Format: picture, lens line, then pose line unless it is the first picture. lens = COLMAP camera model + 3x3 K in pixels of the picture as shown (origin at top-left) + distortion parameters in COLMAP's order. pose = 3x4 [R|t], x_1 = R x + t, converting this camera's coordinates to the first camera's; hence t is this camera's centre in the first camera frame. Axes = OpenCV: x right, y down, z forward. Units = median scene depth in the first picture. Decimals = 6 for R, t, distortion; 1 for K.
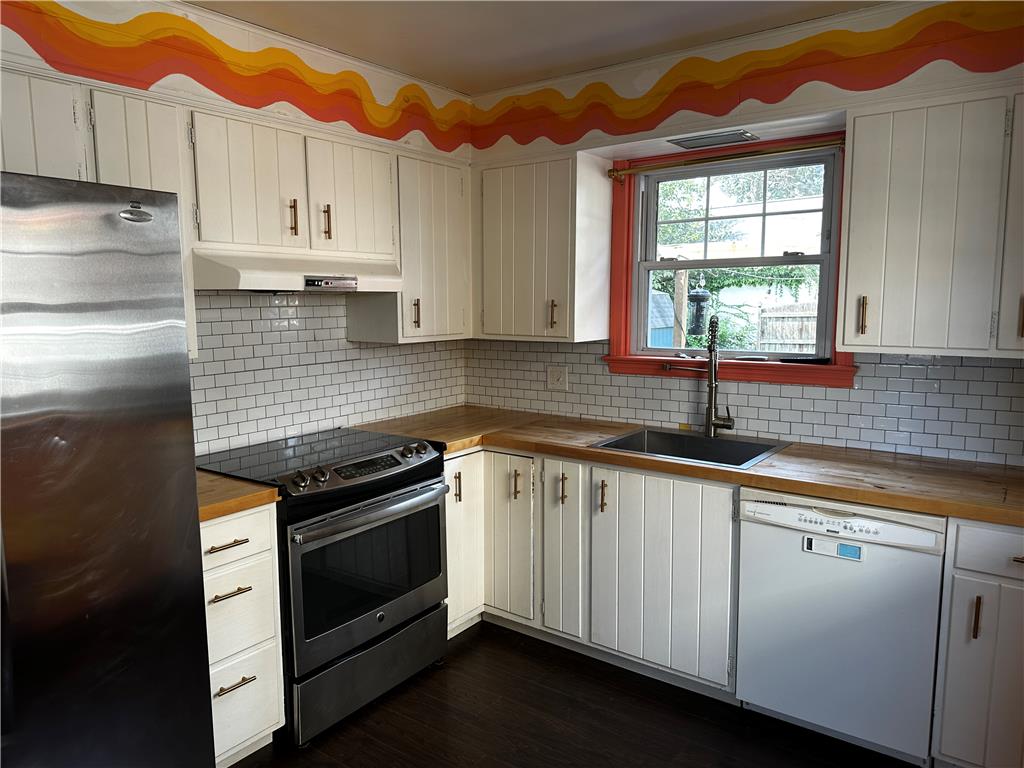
lens RADIAL K [[726.3, 0, 515.7], [0, 726.3, 382.1], [0, 0, 1]] dist [0.145818, -0.189124]
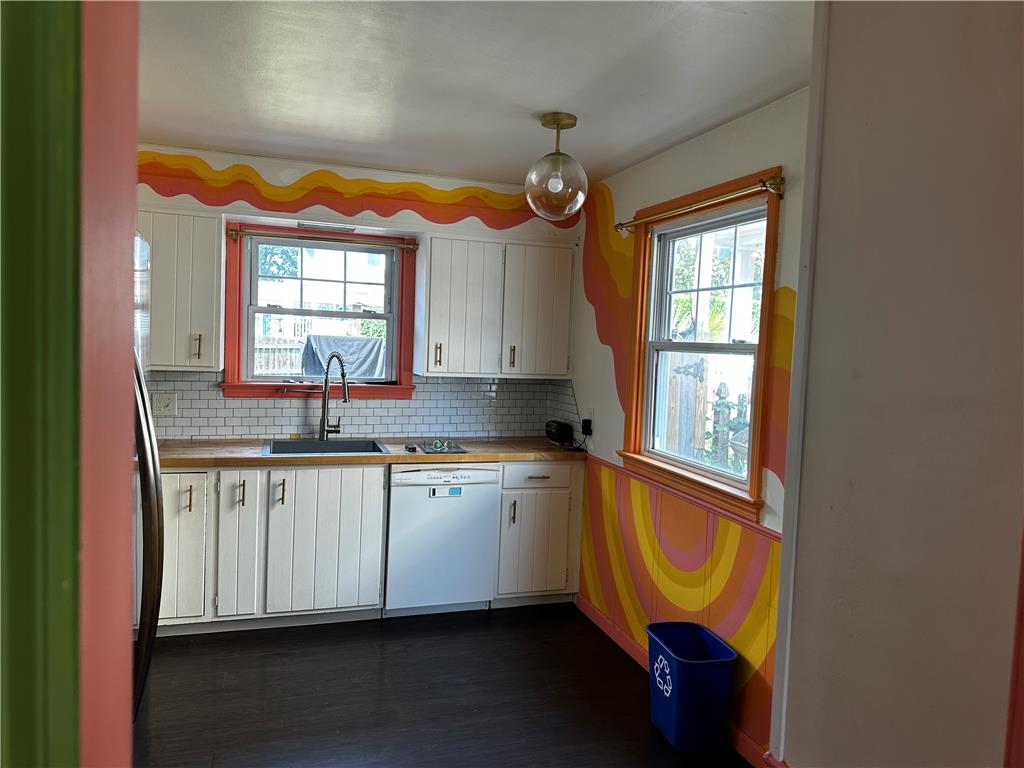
lens RADIAL K [[722.4, 0, 507.6], [0, 722.4, 381.6], [0, 0, 1]] dist [0.212881, -0.430556]
pose [[0.583895, -0.018923, 0.811609, -0.643232], [0.053410, 0.998458, -0.015145, 0.004591], [-0.810071, 0.052191, 0.584005, -0.071551]]
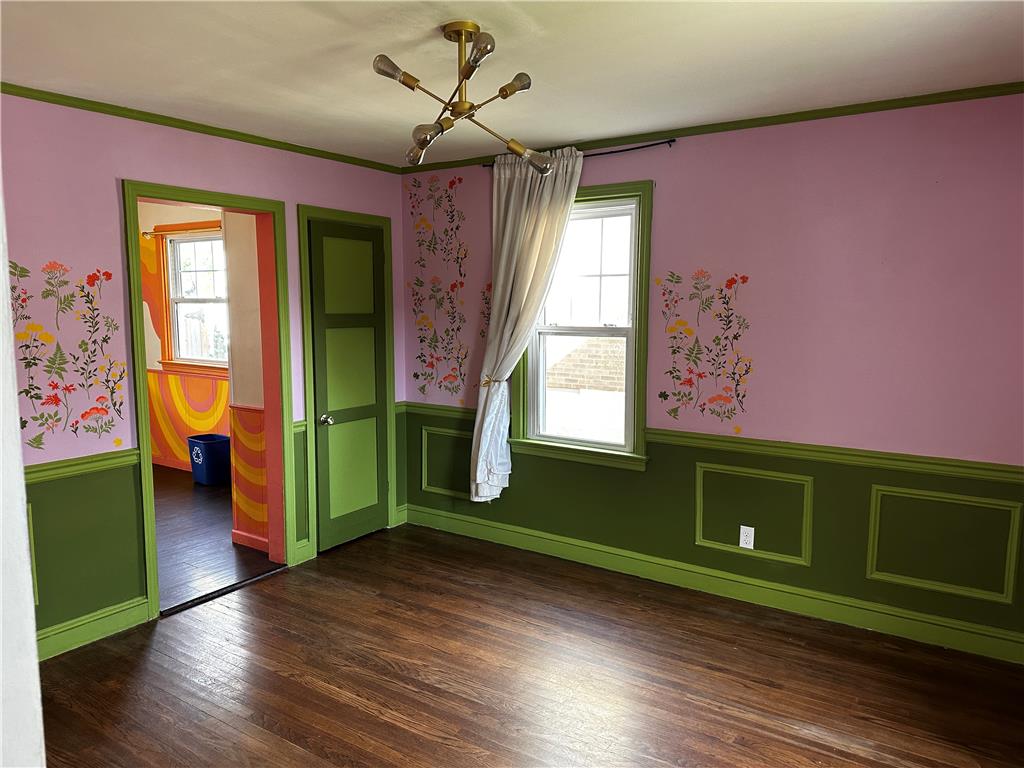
lens RADIAL K [[712.1, 0, 512.0], [0, 712.1, 384.0], [0, 0, 1]] dist [0.002296, 0.000602]
pose [[-0.043880, -0.110355, 0.992923, -1.707317], [0.117107, 0.986460, 0.114812, 0.059464], [-0.992149, 0.121316, -0.030363, -0.474385]]
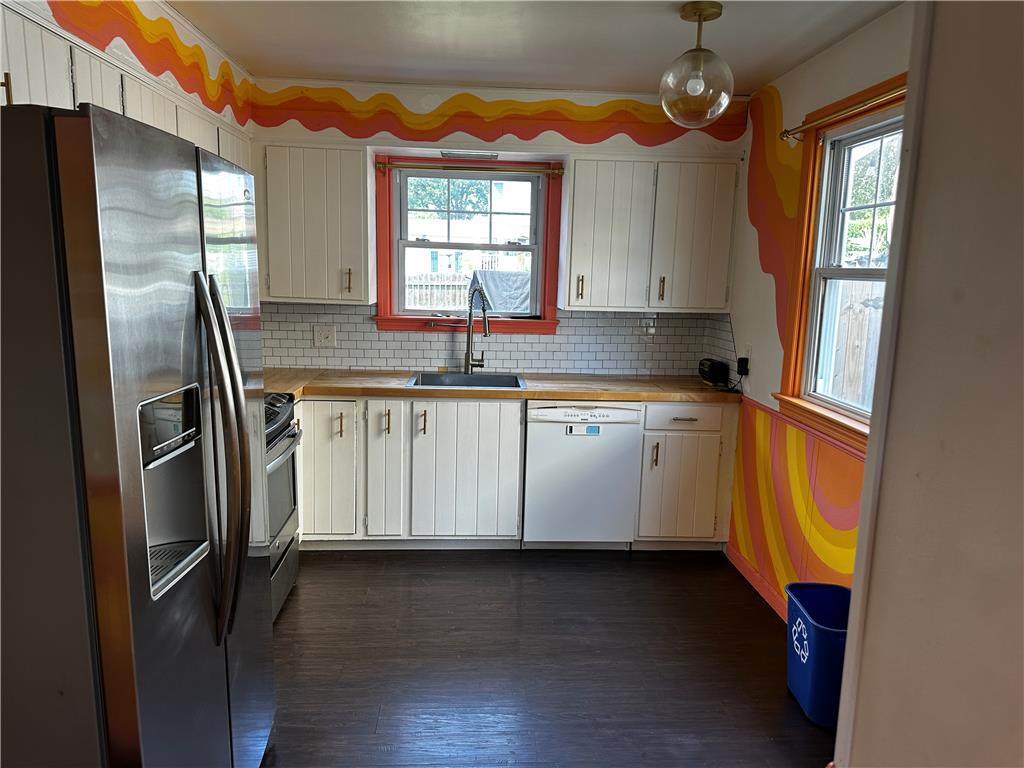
lens RADIAL K [[724.0, 0, 516.7], [0, 724.0, 387.2], [0, 0, 1]] dist [0.204718, -0.384336]
pose [[0.765005, -0.077421, 0.639354, -0.546872], [0.044039, 0.996713, 0.068002, 0.010777], [-0.642517, -0.023865, 0.765900, -0.101647]]
